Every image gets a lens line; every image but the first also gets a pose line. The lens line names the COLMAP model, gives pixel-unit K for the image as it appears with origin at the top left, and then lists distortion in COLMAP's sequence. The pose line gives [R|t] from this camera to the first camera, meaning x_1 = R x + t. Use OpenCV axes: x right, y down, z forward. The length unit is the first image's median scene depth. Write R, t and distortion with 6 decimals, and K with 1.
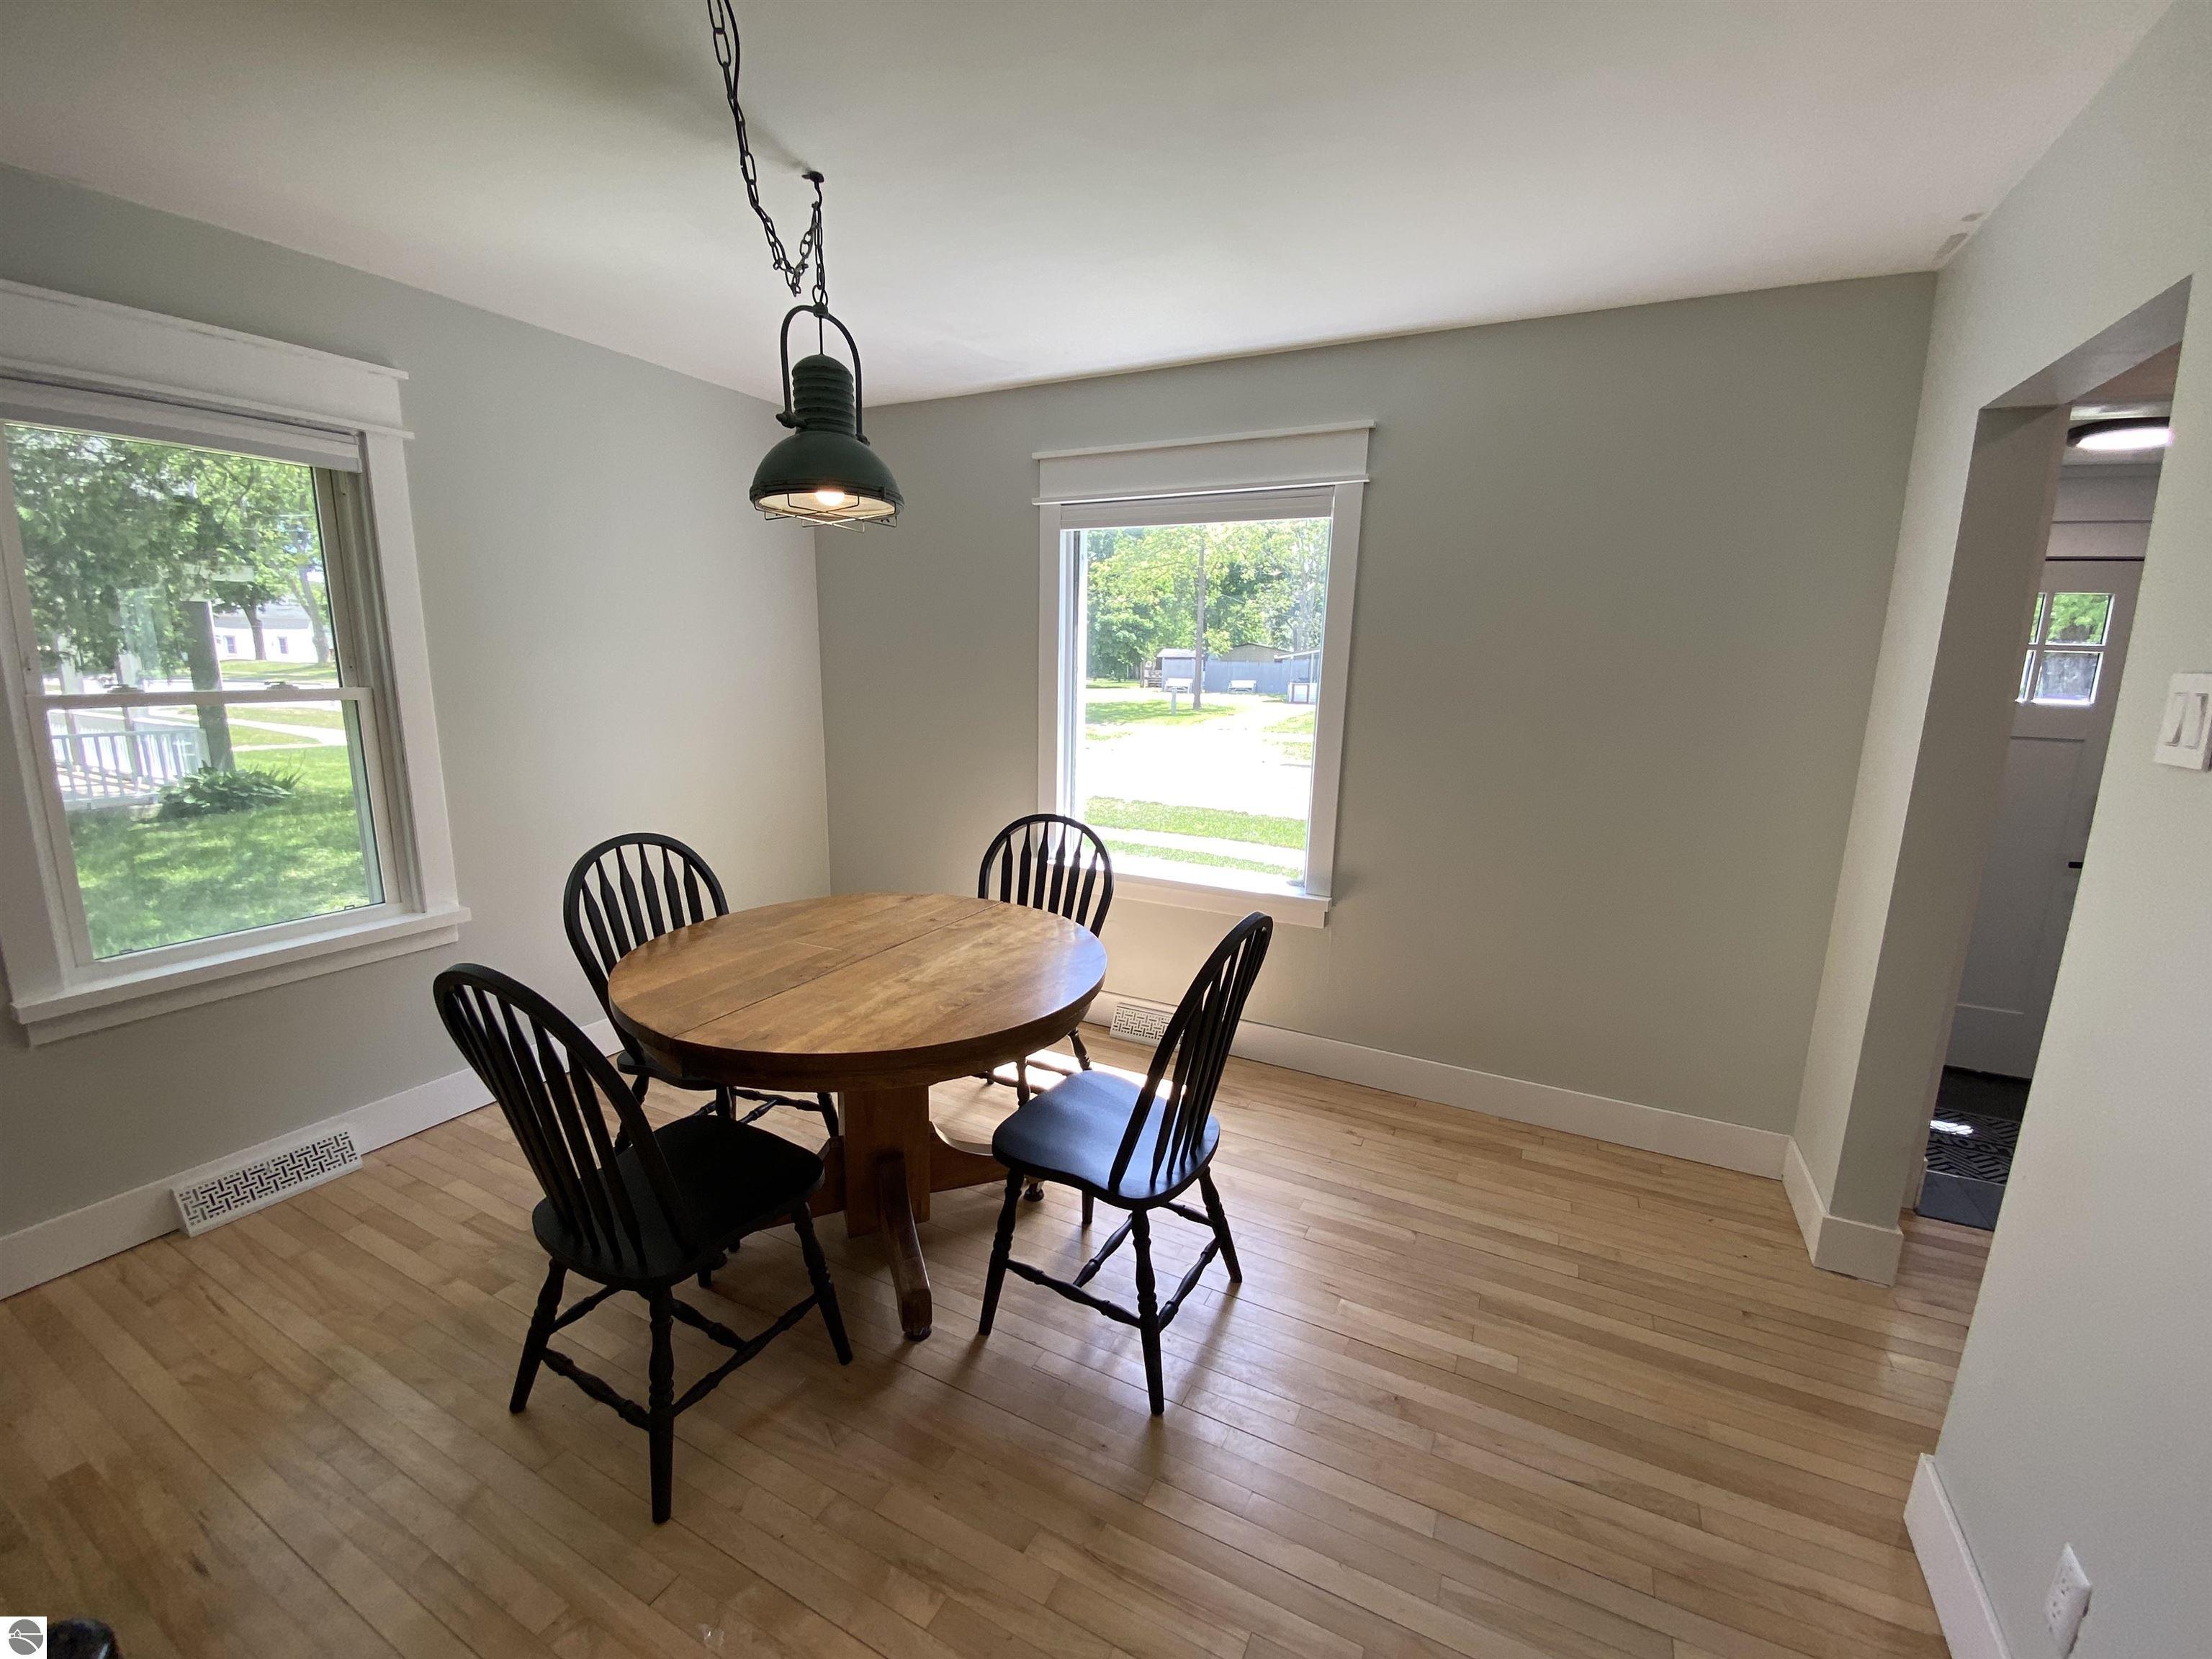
lens RADIAL K [[905.2, 0, 1084.3], [0, 905.2, 827.2], [0, 0, 1]] dist [0.002243, -0.013163]
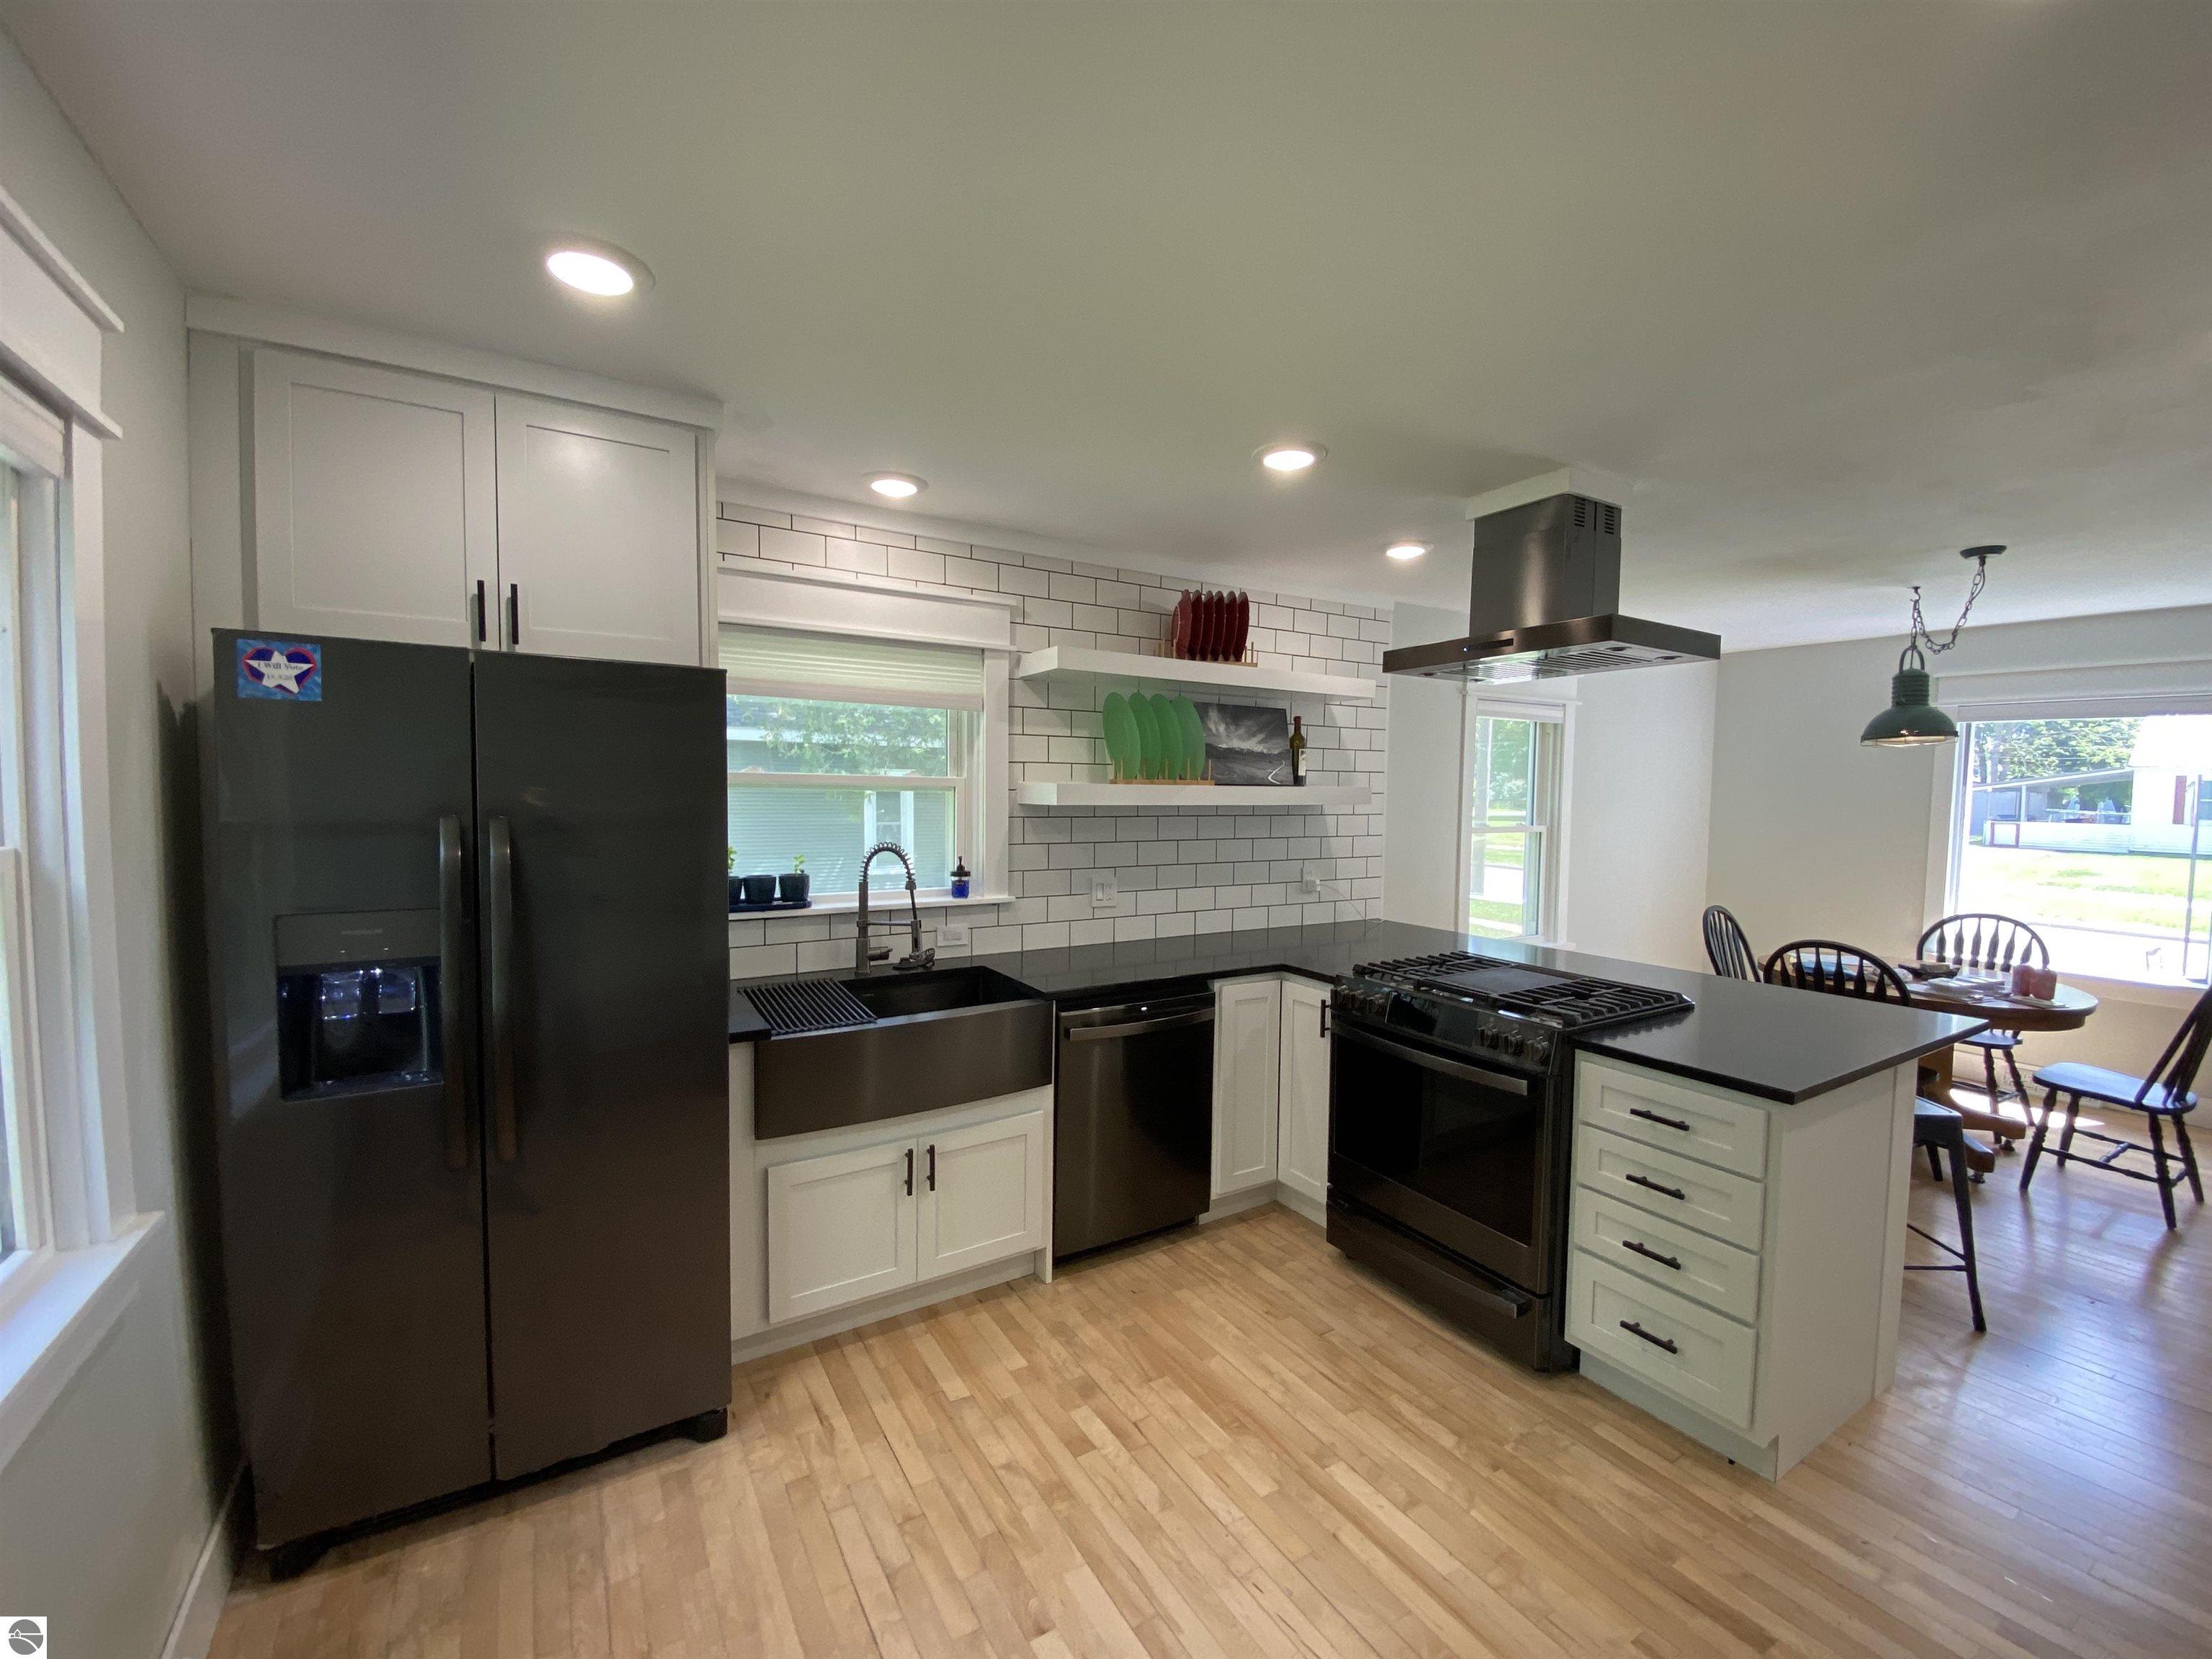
lens RADIAL K [[905.2, 0, 1084.3], [0, 905.2, 827.2], [0, 0, 1]] dist [0.002243, -0.013163]
pose [[0.847280, 0.009138, -0.531068, -0.630357], [-0.092800, 0.987020, -0.131073, 0.218948], [0.522977, 0.160339, 0.837130, -1.286798]]
